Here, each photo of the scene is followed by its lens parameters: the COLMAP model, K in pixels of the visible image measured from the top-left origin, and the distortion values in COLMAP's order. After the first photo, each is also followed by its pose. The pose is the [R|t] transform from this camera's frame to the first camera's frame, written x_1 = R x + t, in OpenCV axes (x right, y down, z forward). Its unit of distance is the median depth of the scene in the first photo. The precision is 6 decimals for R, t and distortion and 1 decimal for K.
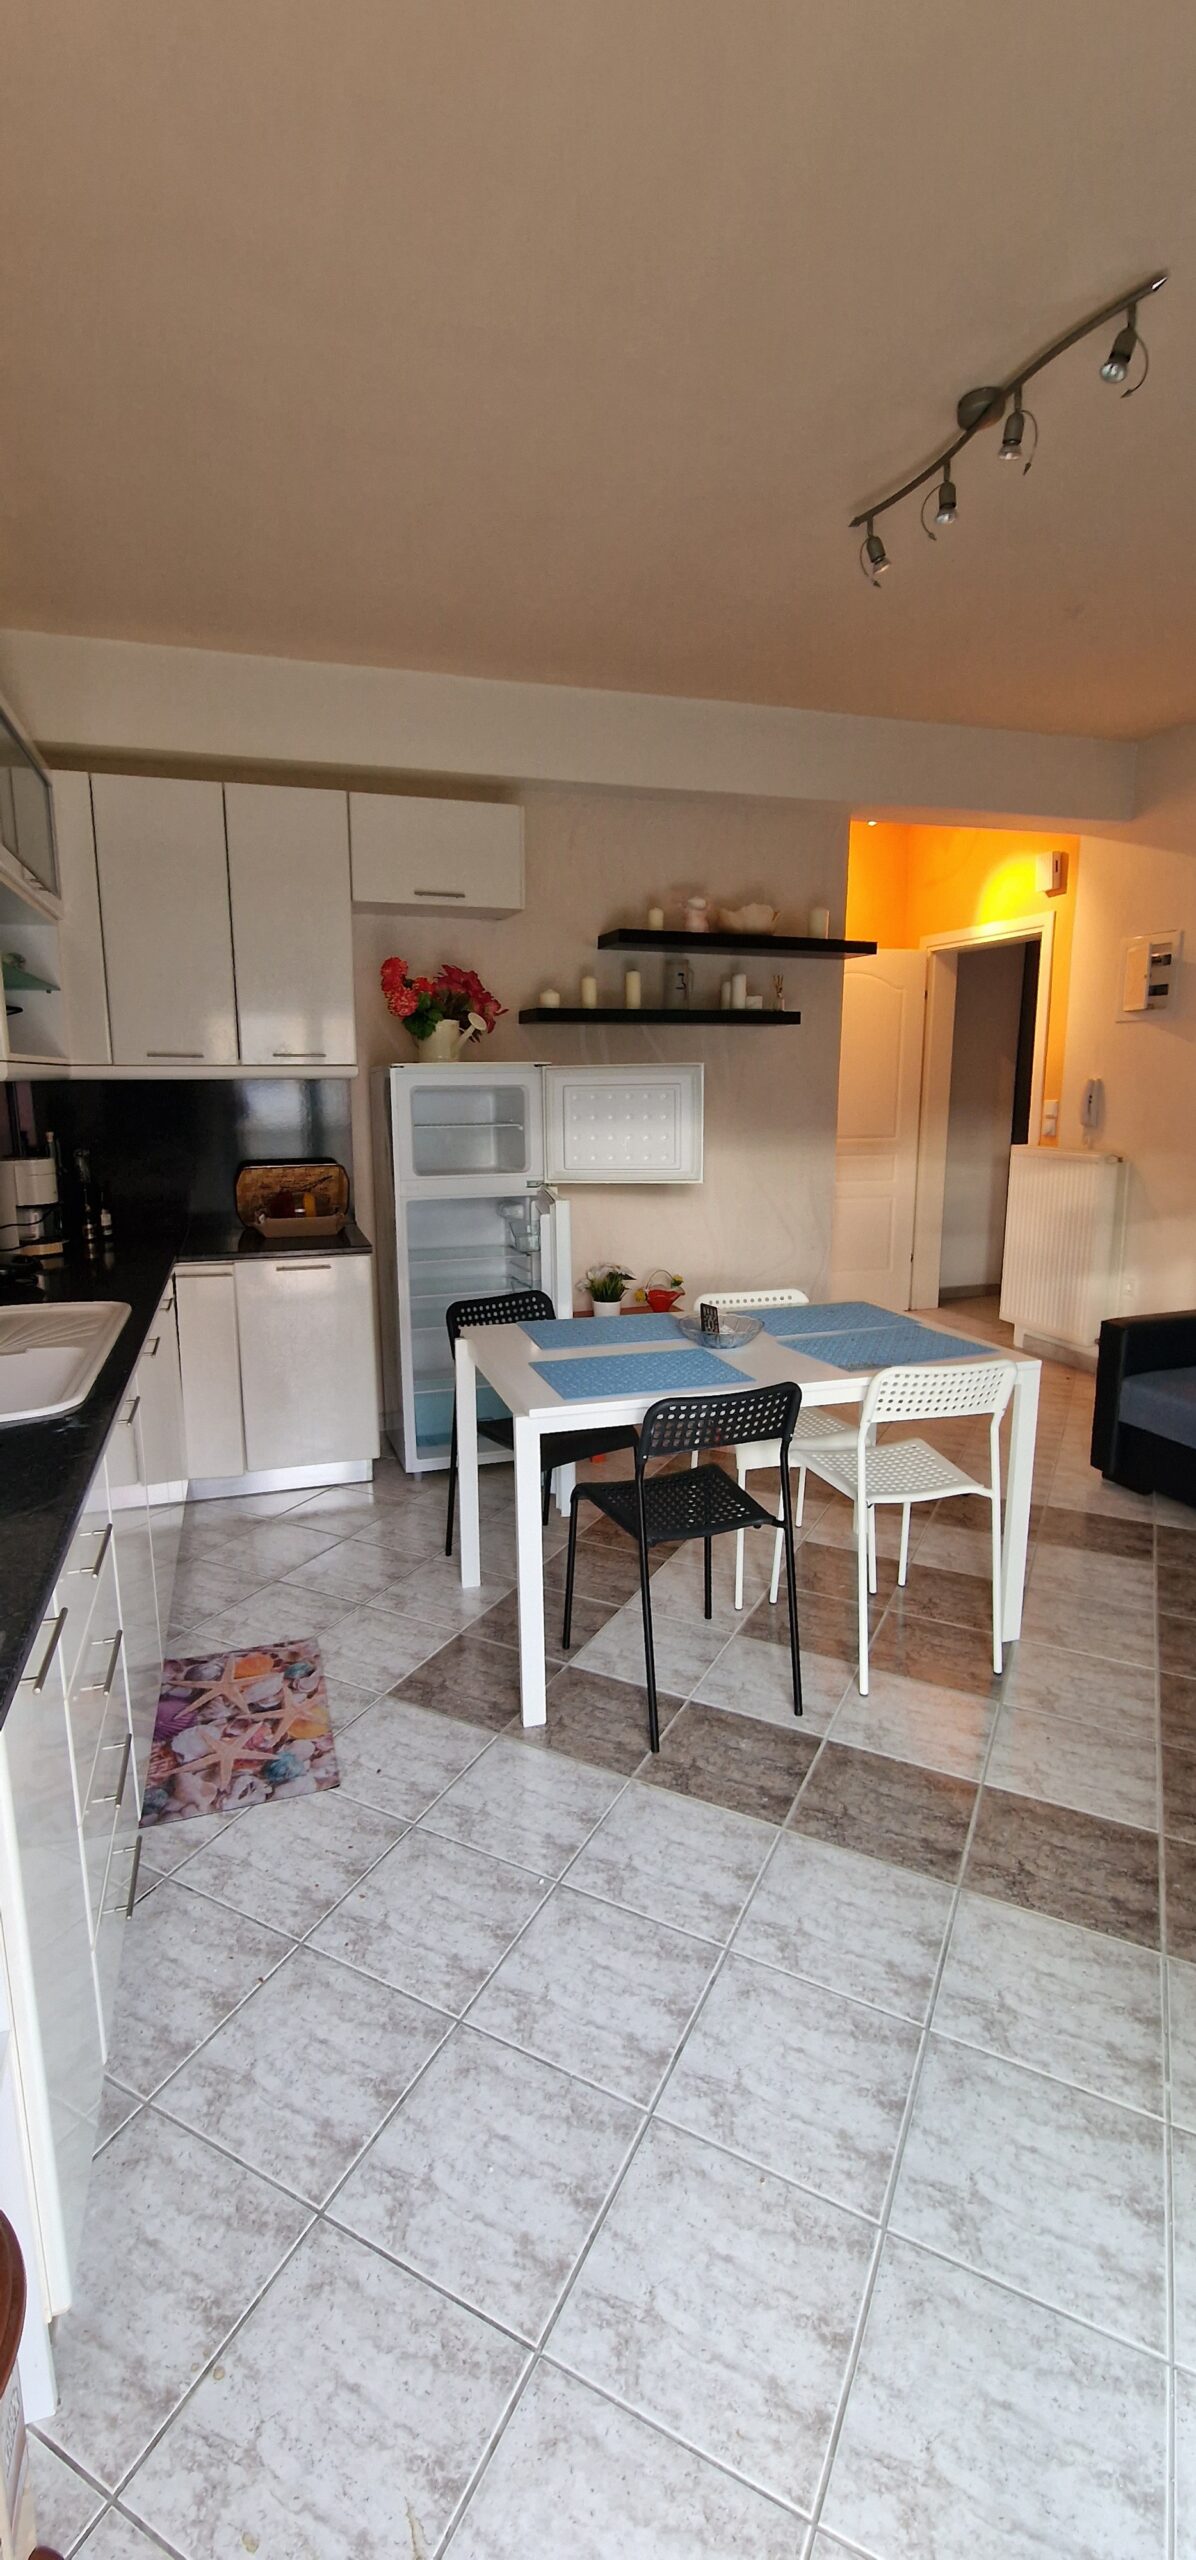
lens RADIAL K [[1058.2, 0, 556.9], [0, 1058.2, 1273.3], [0, 0, 1]] dist [0.004712, -0.005971]
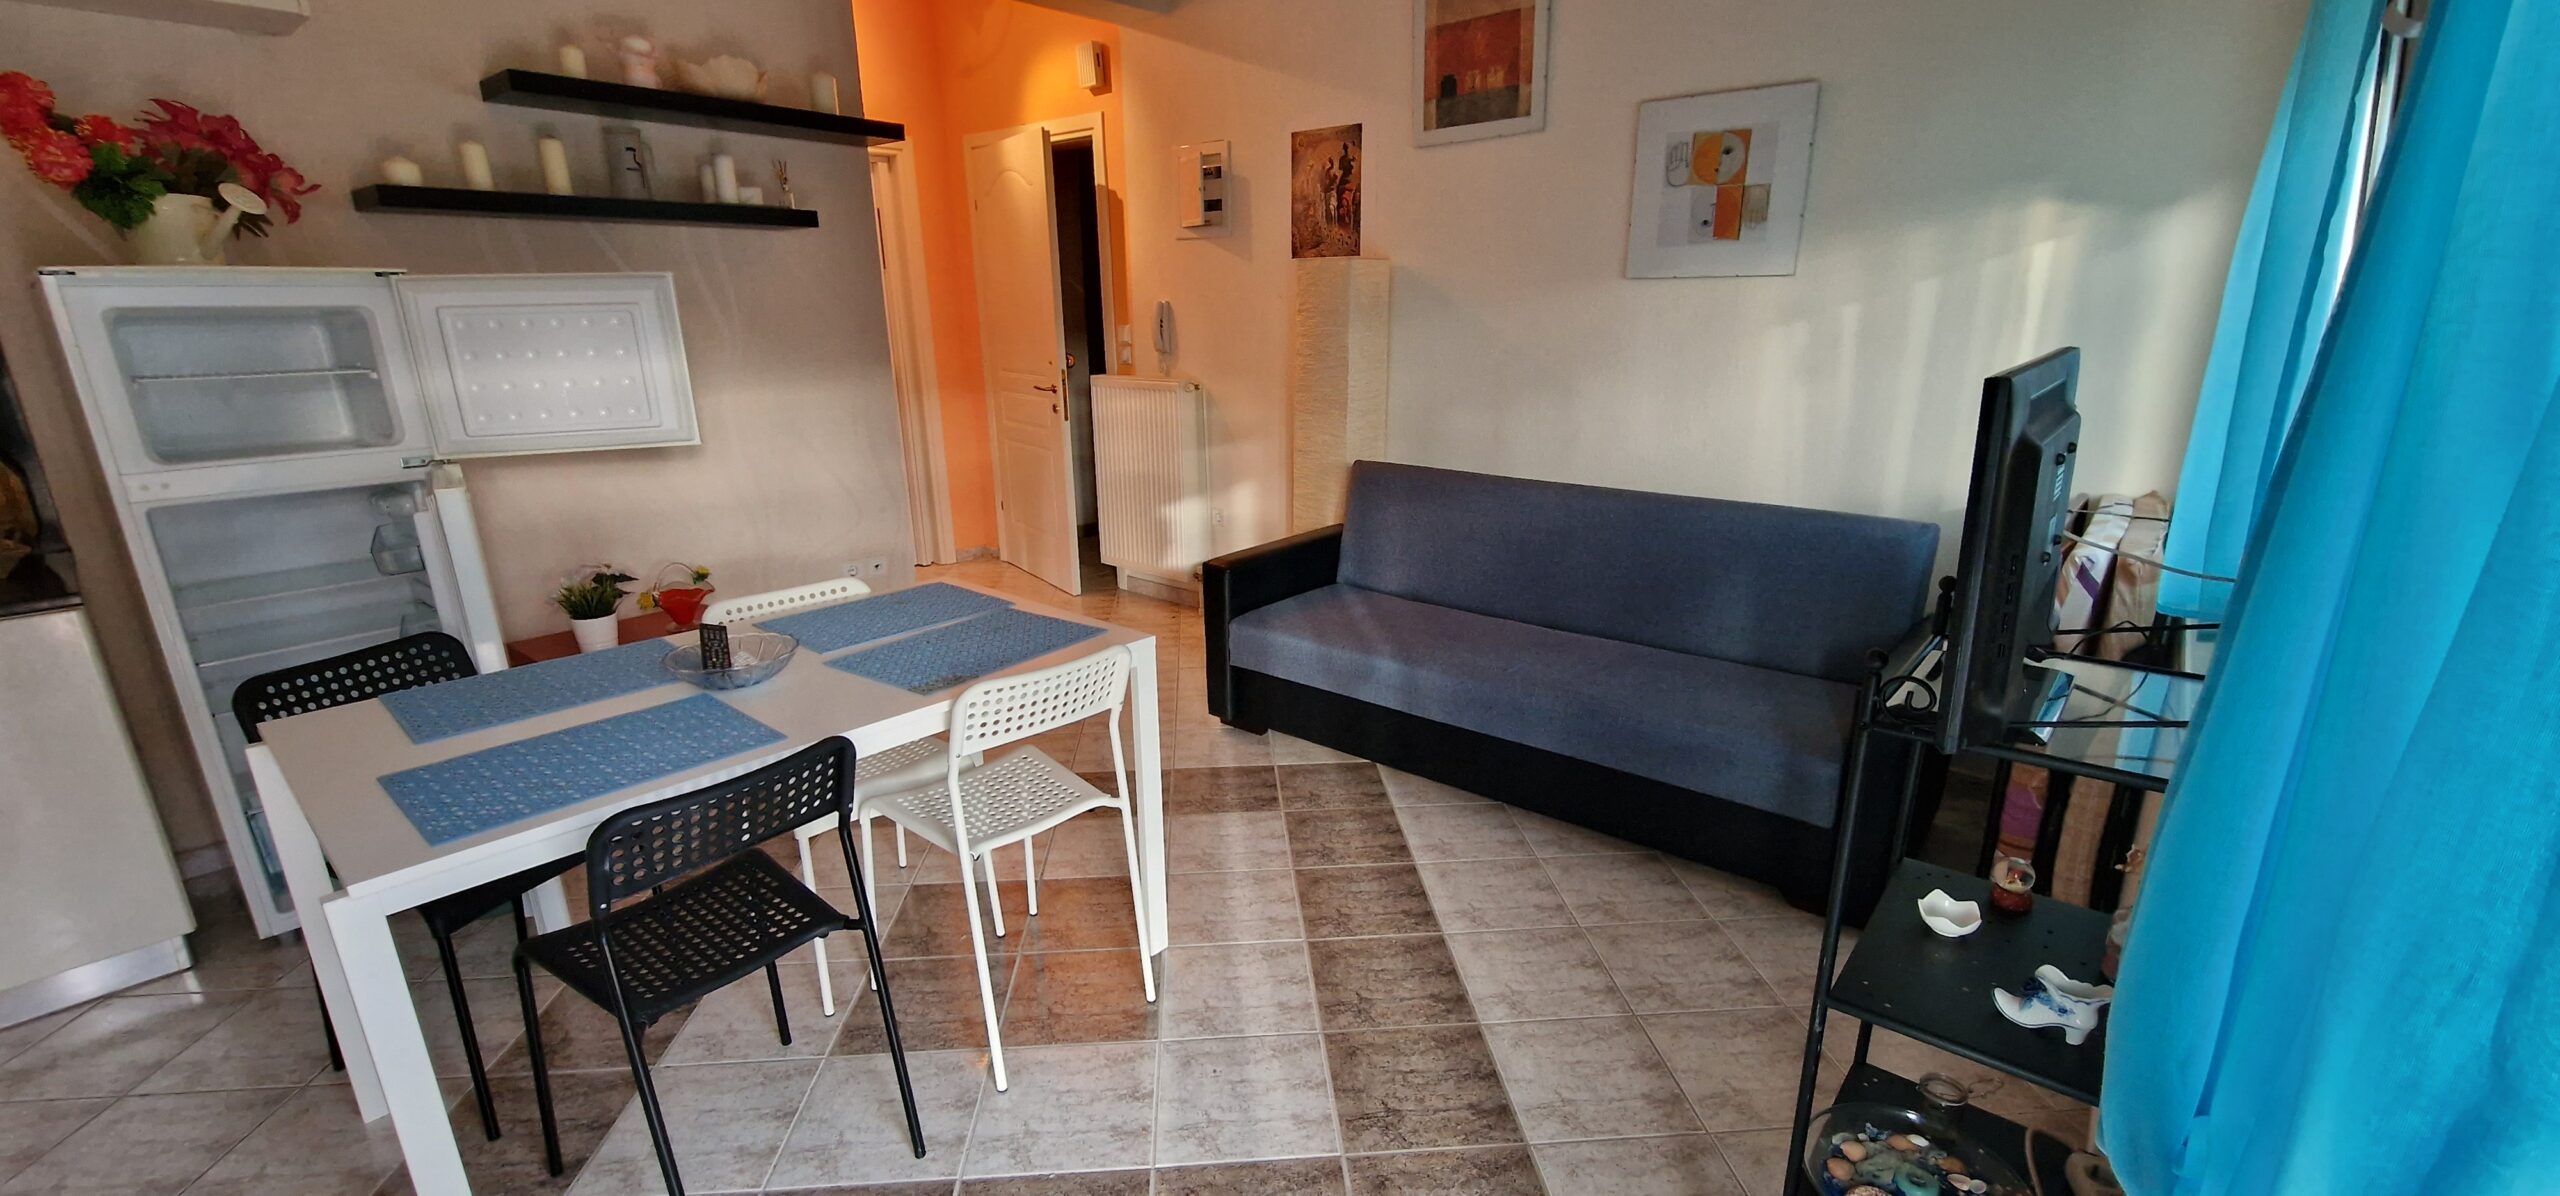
lens RADIAL K [[1058.2, 0, 1272.6], [0, 1058.2, 624.9], [0, 0, 1]] dist [0.004712, -0.005971]
pose [[0.841747, -0.156694, 0.516633, 0.079692], [0.101251, 0.985792, 0.134023, -0.021830], [-0.530293, -0.060504, 0.845653, 0.185589]]
